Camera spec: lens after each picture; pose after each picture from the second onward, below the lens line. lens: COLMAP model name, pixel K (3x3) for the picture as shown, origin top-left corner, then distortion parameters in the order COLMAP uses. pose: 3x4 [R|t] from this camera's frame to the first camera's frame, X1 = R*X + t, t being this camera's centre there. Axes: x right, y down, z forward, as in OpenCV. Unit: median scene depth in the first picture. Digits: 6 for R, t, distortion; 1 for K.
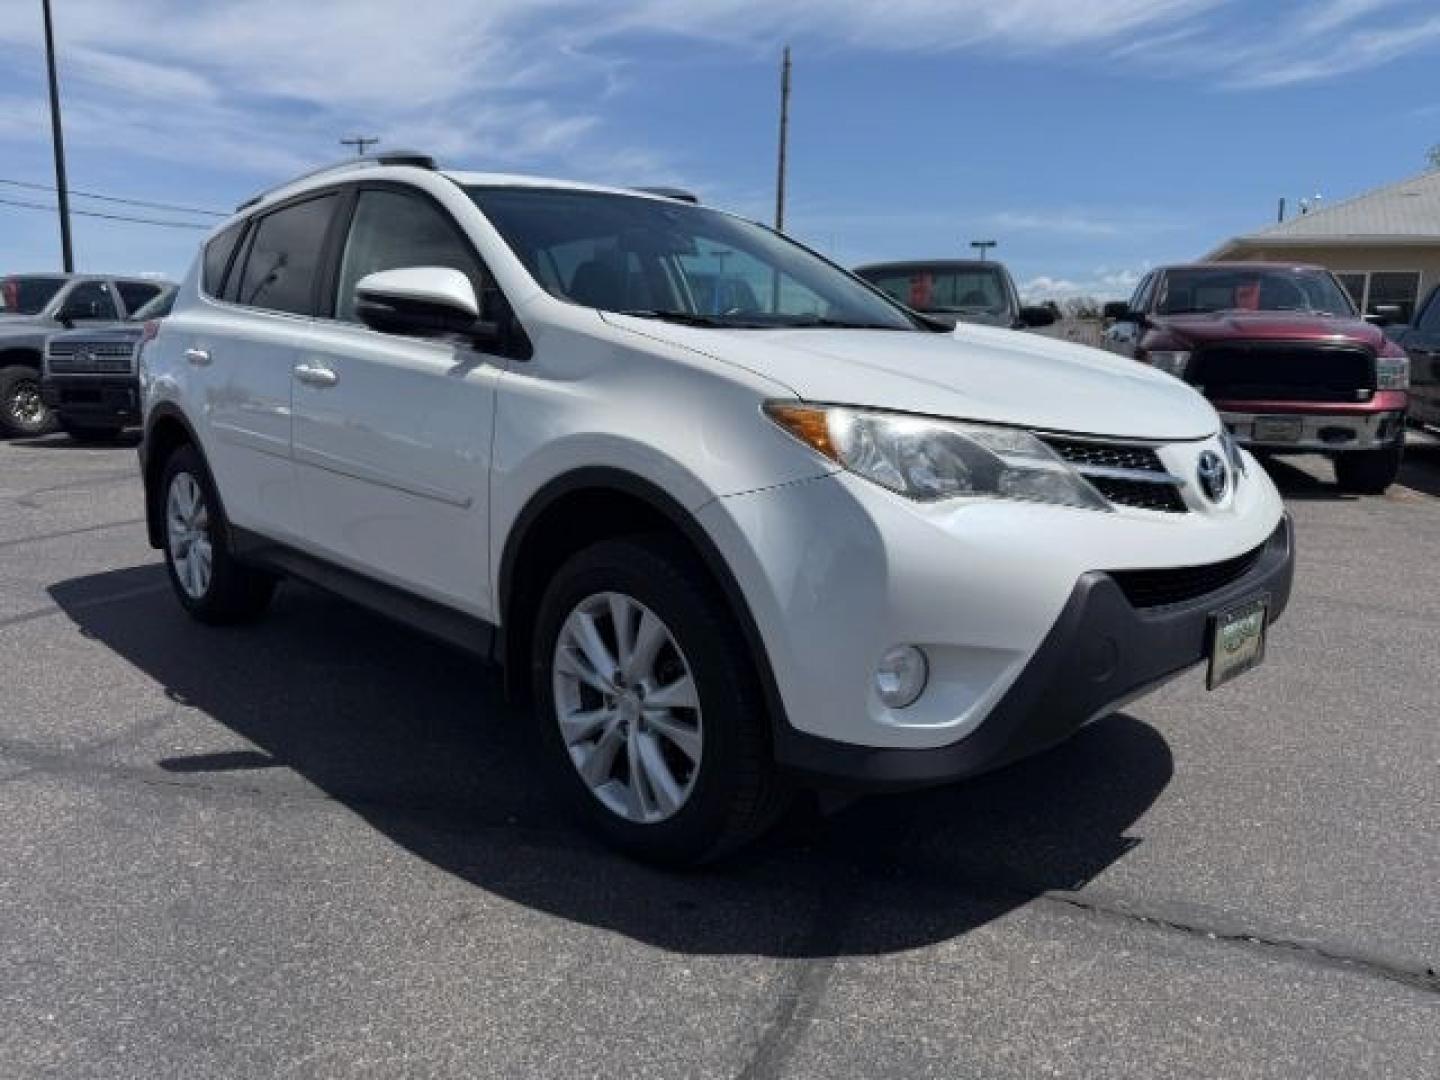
lens RADIAL K [[1024.8, 0, 720.0], [0, 1024.8, 540.0], [0, 0, 1]] dist [0.002814, -0.006228]
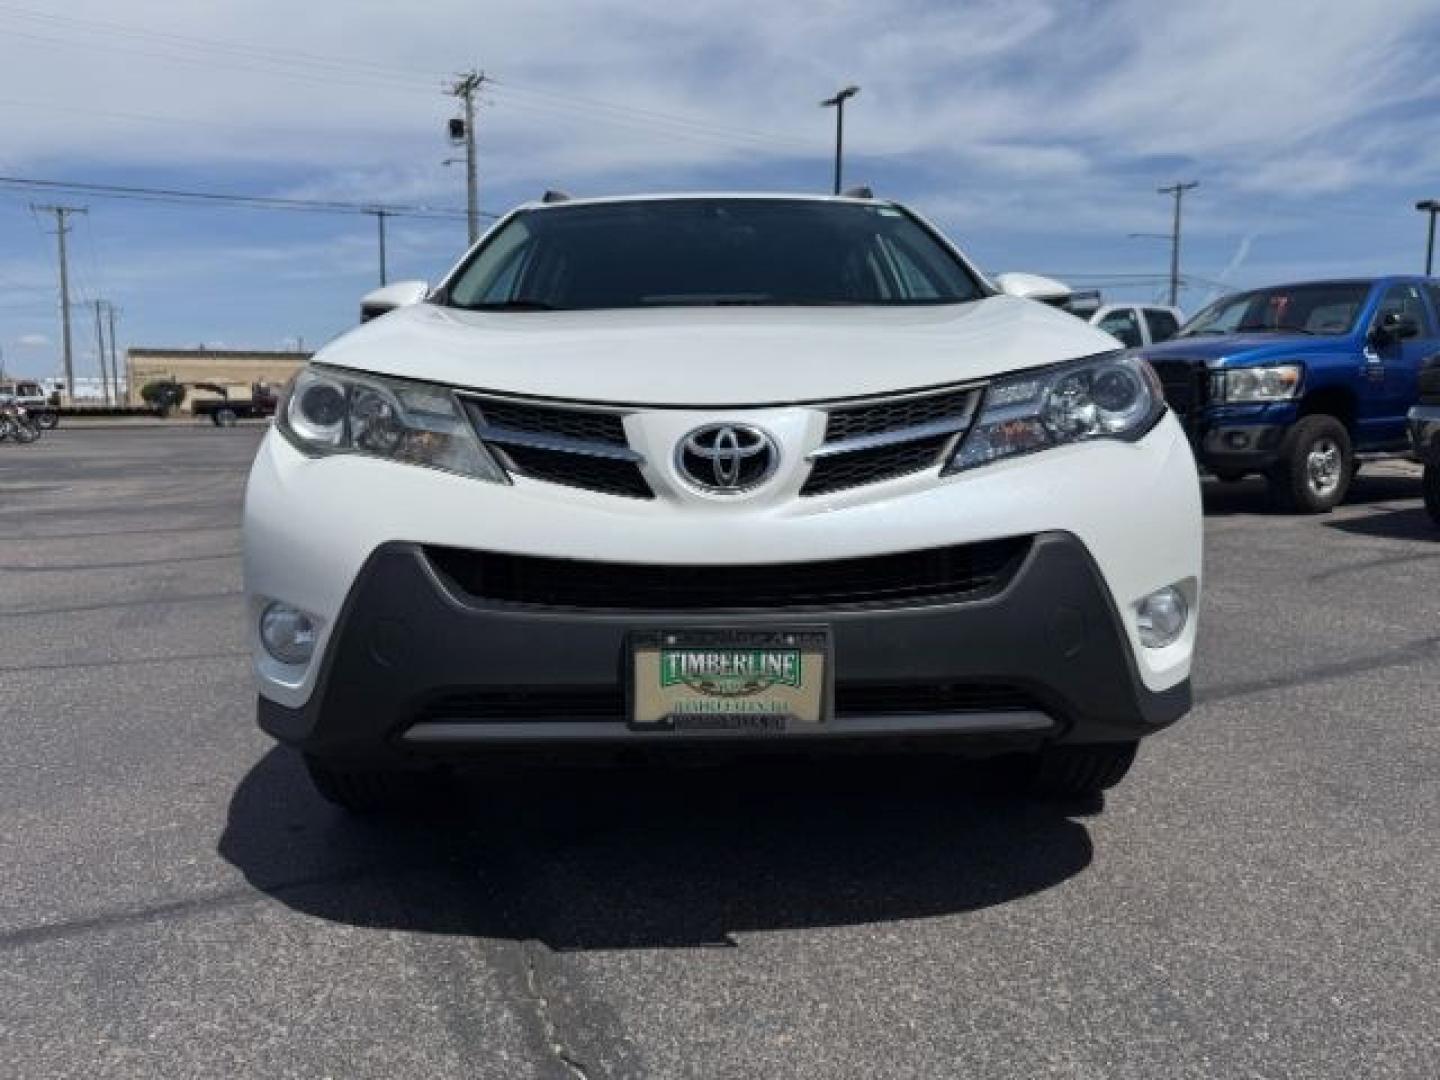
lens RADIAL K [[1024.8, 0, 720.0], [0, 1024.8, 540.0], [0, 0, 1]] dist [0.002814, -0.006228]
pose [[0.710416, 0.084933, -0.698638, 1.026580], [-0.120325, 0.992733, -0.001668, -0.002186], [0.693420, 0.085248, 0.715473, 0.496229]]
